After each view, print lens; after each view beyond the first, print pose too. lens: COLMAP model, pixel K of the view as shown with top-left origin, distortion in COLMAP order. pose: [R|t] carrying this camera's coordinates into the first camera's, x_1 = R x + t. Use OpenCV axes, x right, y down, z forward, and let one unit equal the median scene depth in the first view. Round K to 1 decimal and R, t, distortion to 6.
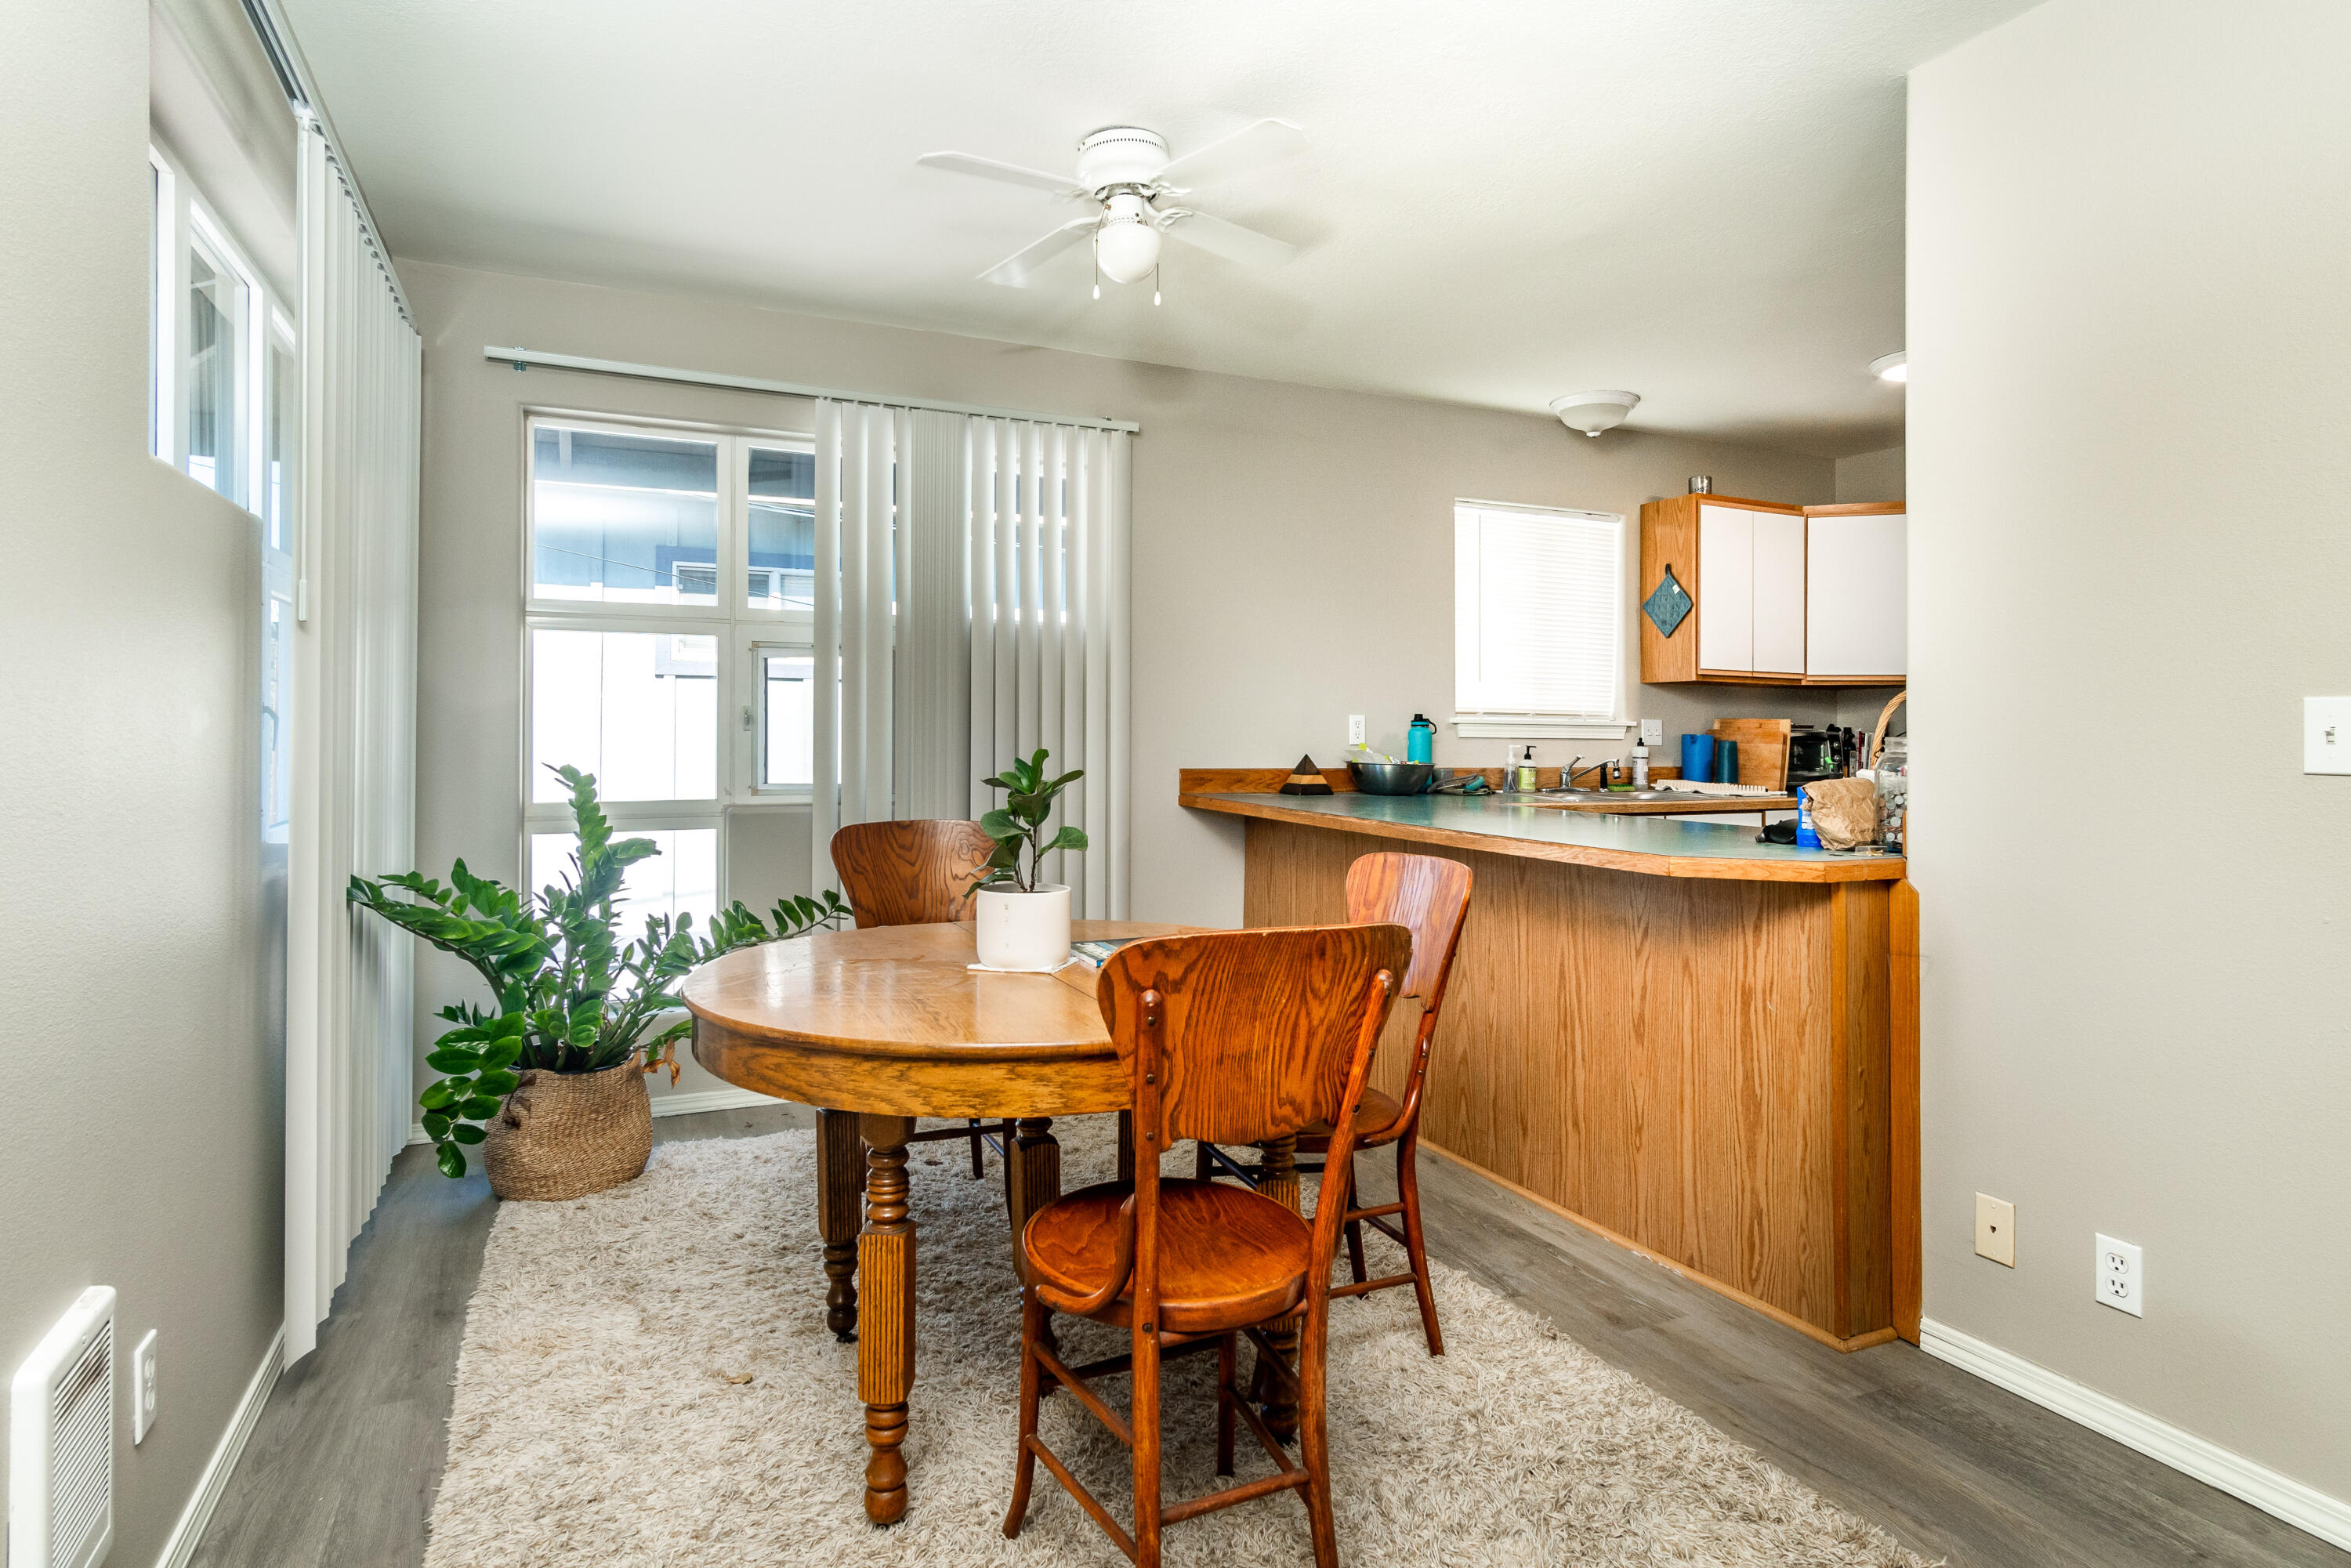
lens RADIAL K [[1281.7, 0, 1202.7], [0, 1281.7, 720.1], [0, 0, 1]] dist [0.002028, 0.003943]
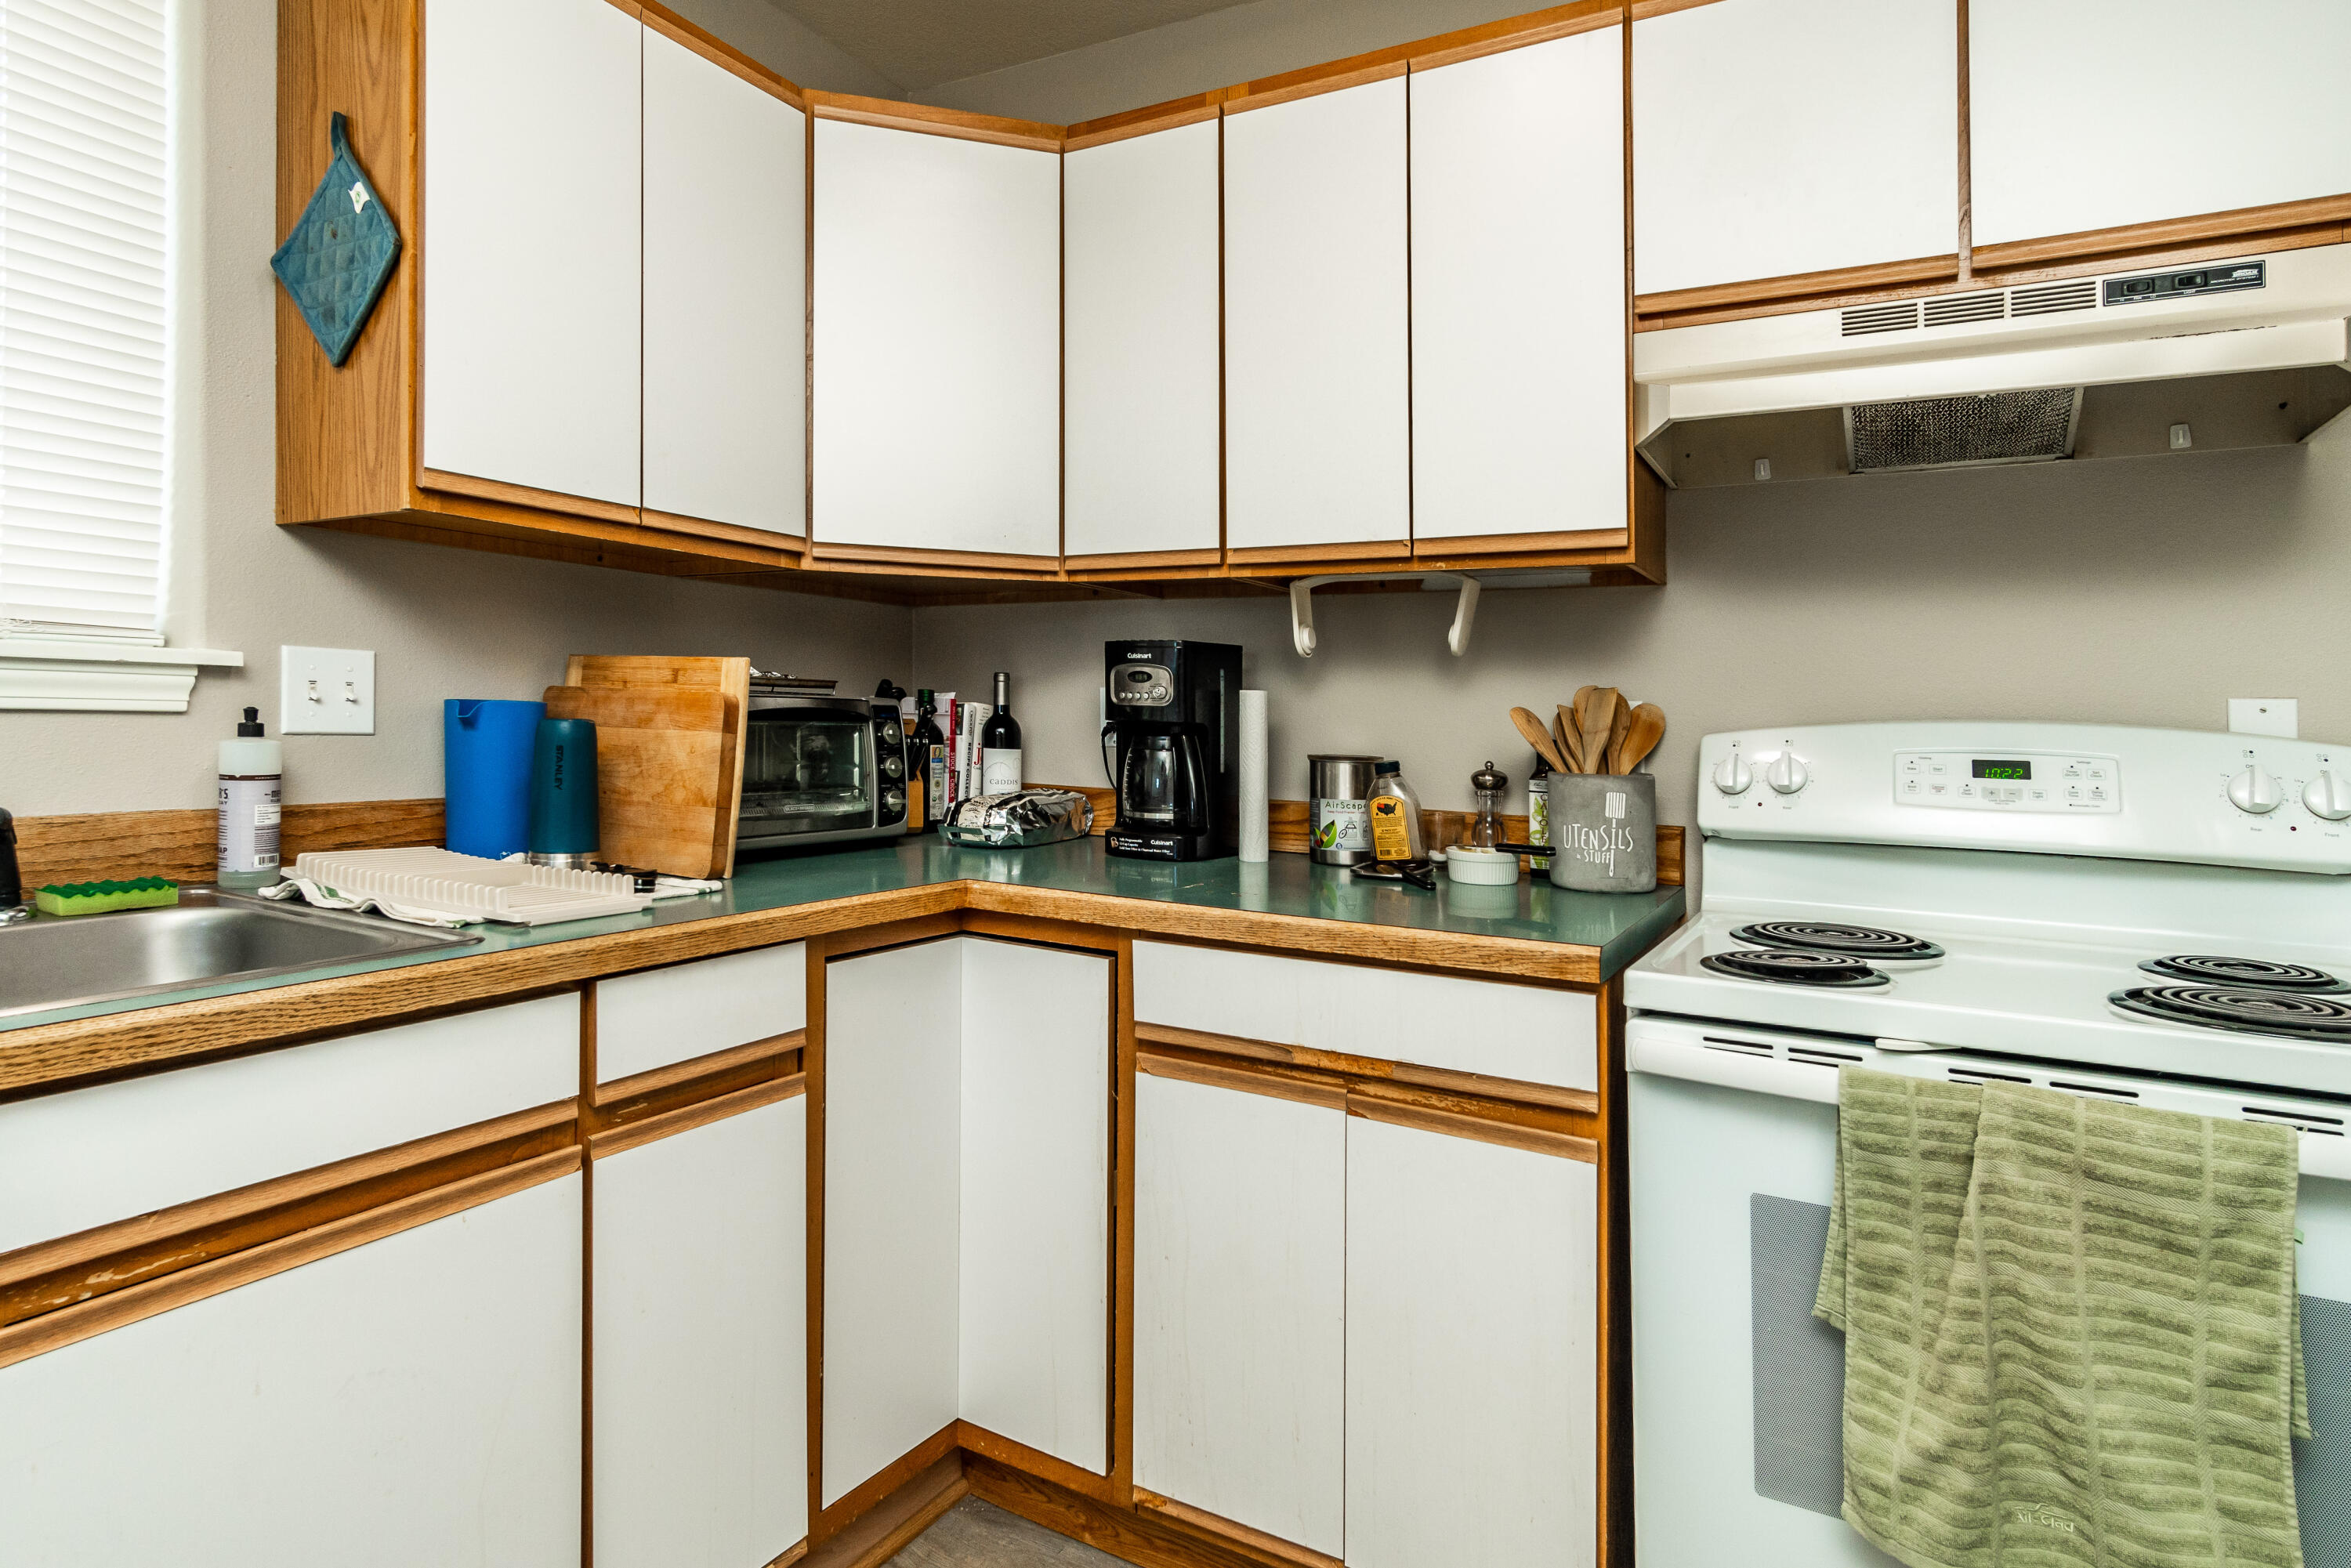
lens RADIAL K [[1281.7, 0, 1182.6], [0, 1281.7, 693.6], [0, 0, 1]] dist [0.002028, 0.003943]
pose [[0.816301, 0.017789, 0.577352, 0.401393], [-0.014961, 0.999841, -0.009653, 0.011644], [-0.577433, -0.000758, 0.816438, 0.740260]]
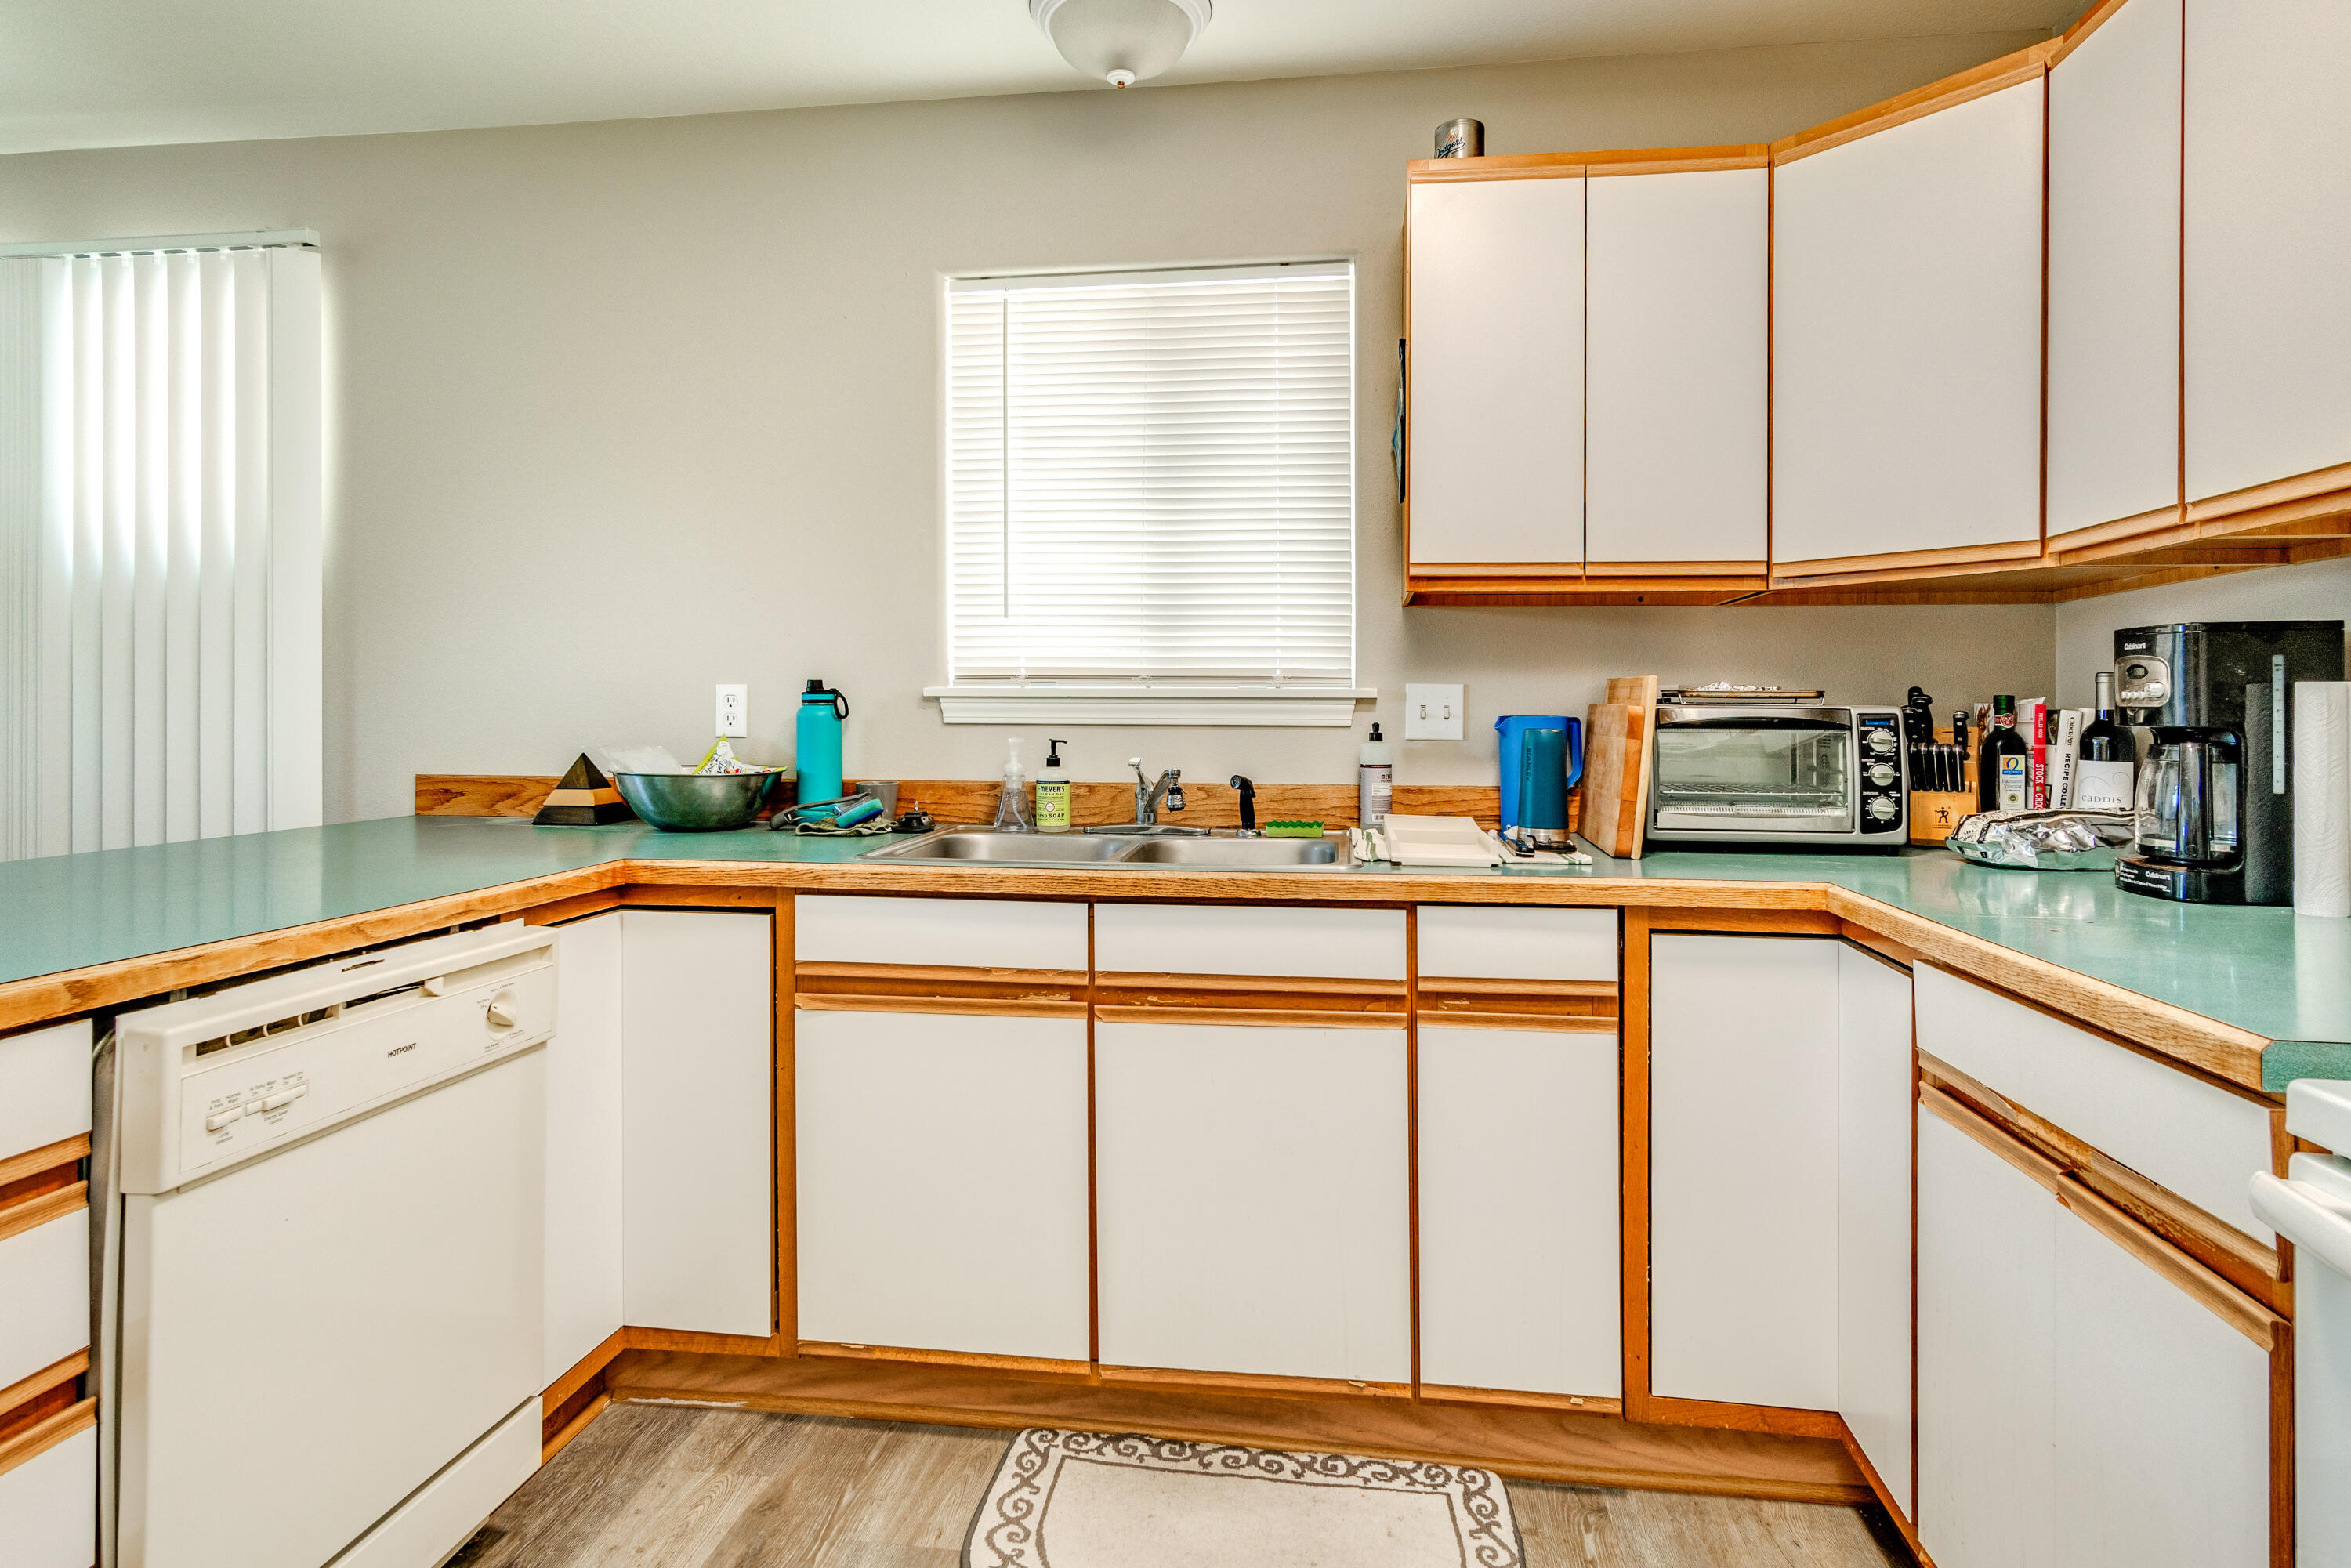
lens RADIAL K [[1281.7, 0, 1225.7], [0, 1281.7, 733.0], [0, 0, 1]] dist [0.002028, 0.003943]
pose [[0.847507, -0.000162, -0.530784, 0.632264], [0.006697, 0.999924, 0.010389, 0.013812], [0.530741, -0.012359, 0.847444, 0.660616]]
